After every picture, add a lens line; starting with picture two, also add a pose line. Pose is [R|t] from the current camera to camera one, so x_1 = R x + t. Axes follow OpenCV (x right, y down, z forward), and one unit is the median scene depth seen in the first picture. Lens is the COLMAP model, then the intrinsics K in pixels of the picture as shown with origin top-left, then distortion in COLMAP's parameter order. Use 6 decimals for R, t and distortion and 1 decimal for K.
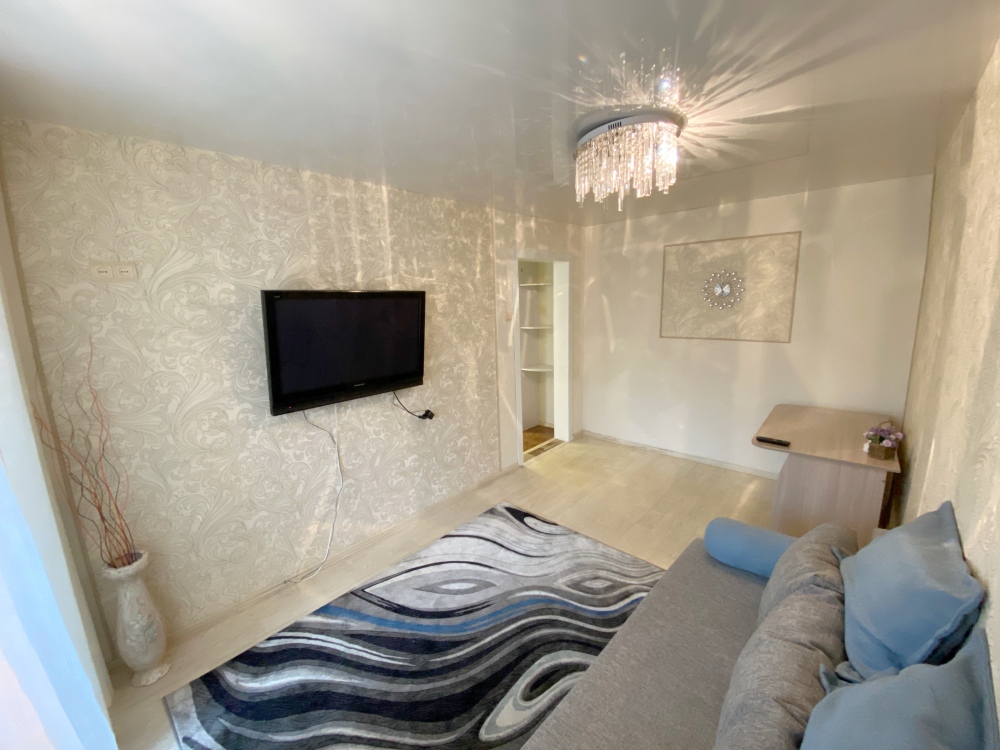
lens RADIAL K [[399.7, 0, 497.2], [0, 399.7, 372.6], [0, 0, 1]] dist [0.038292, -0.000831]
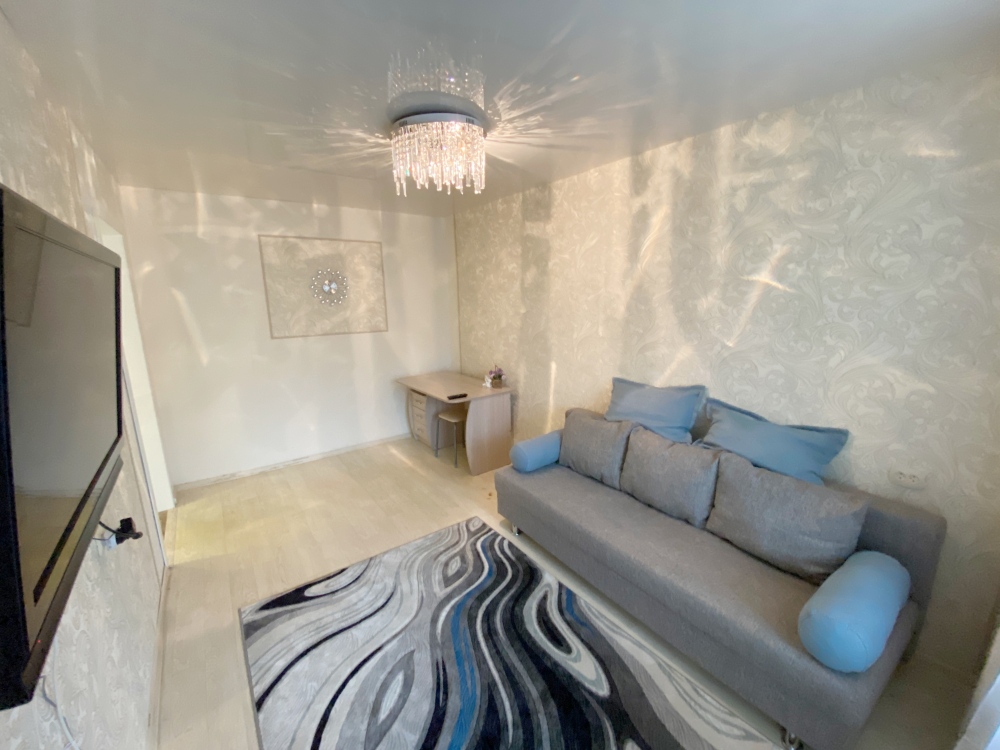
lens RADIAL K [[399.7, 0, 495.5], [0, 399.7, 373.4], [0, 0, 1]] dist [0.038292, -0.000831]
pose [[0.255684, -0.179005, 0.950044, -0.456196], [0.195222, 0.972024, 0.130607, -0.047751], [-0.946844, 0.152075, 0.283477, 0.404824]]
